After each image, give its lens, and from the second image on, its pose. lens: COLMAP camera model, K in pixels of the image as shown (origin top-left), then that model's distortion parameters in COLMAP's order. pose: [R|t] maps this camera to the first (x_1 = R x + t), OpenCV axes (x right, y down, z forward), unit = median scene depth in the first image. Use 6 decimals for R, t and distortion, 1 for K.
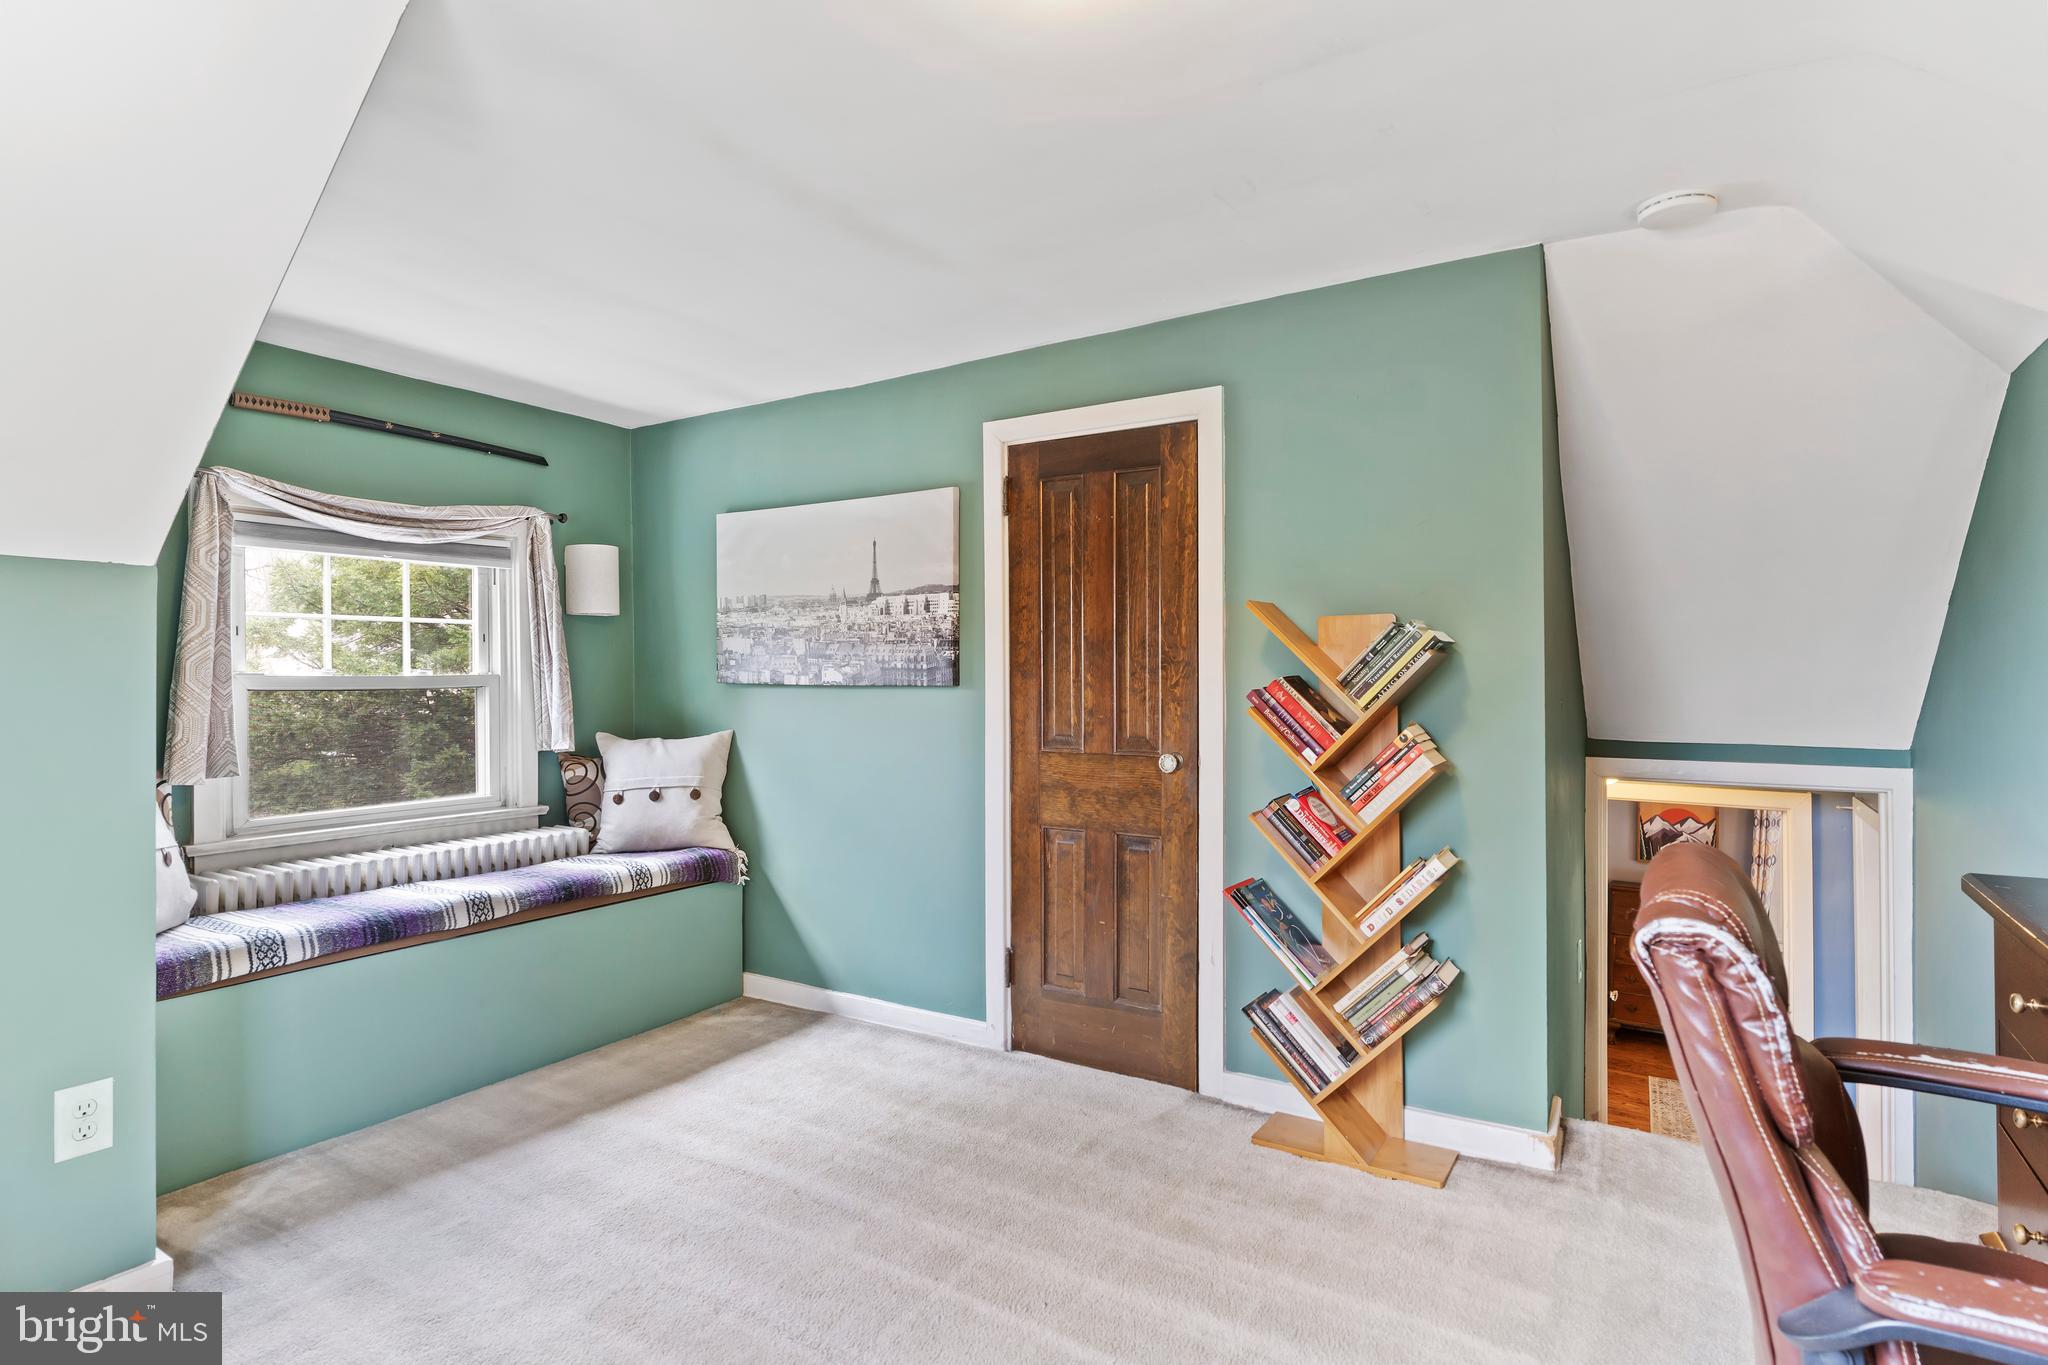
lens RADIAL K [[1049.9, 0, 1013.8], [0, 1049.9, 683.1], [0, 0, 1]] dist [-0.007980, 0.003524]
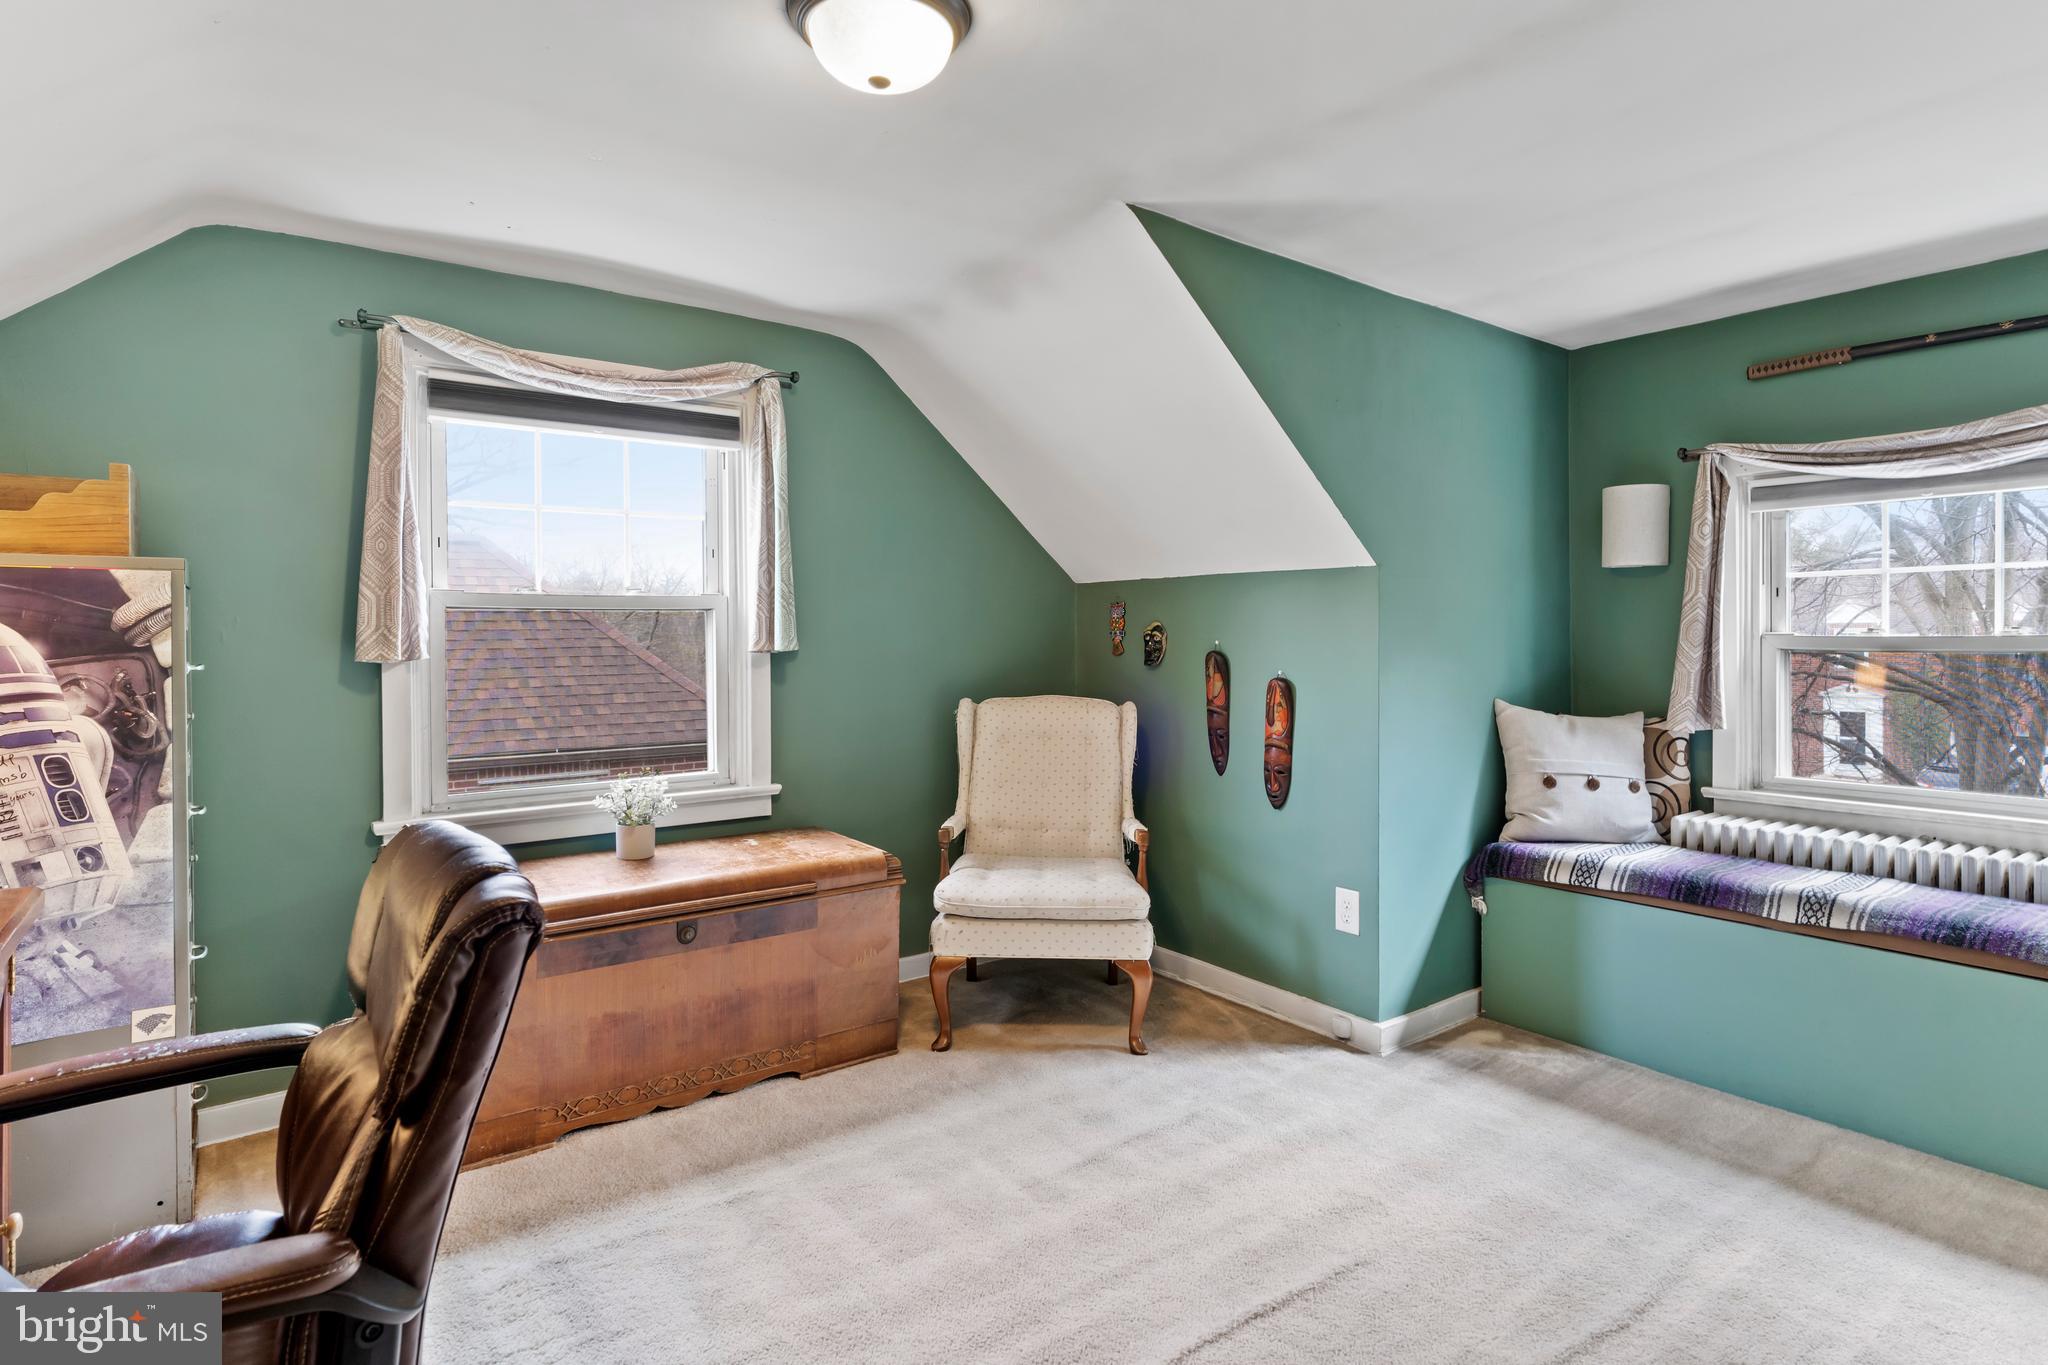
lens RADIAL K [[1049.9, 0, 1016.3], [0, 1049.9, 660.6], [0, 0, 1]] dist [-0.007980, 0.003524]
pose [[-0.351869, 0.027231, -0.935653, 0.513645], [-0.000403, 0.999572, 0.029243, -0.012598], [0.936049, 0.010667, -0.351708, 0.689883]]
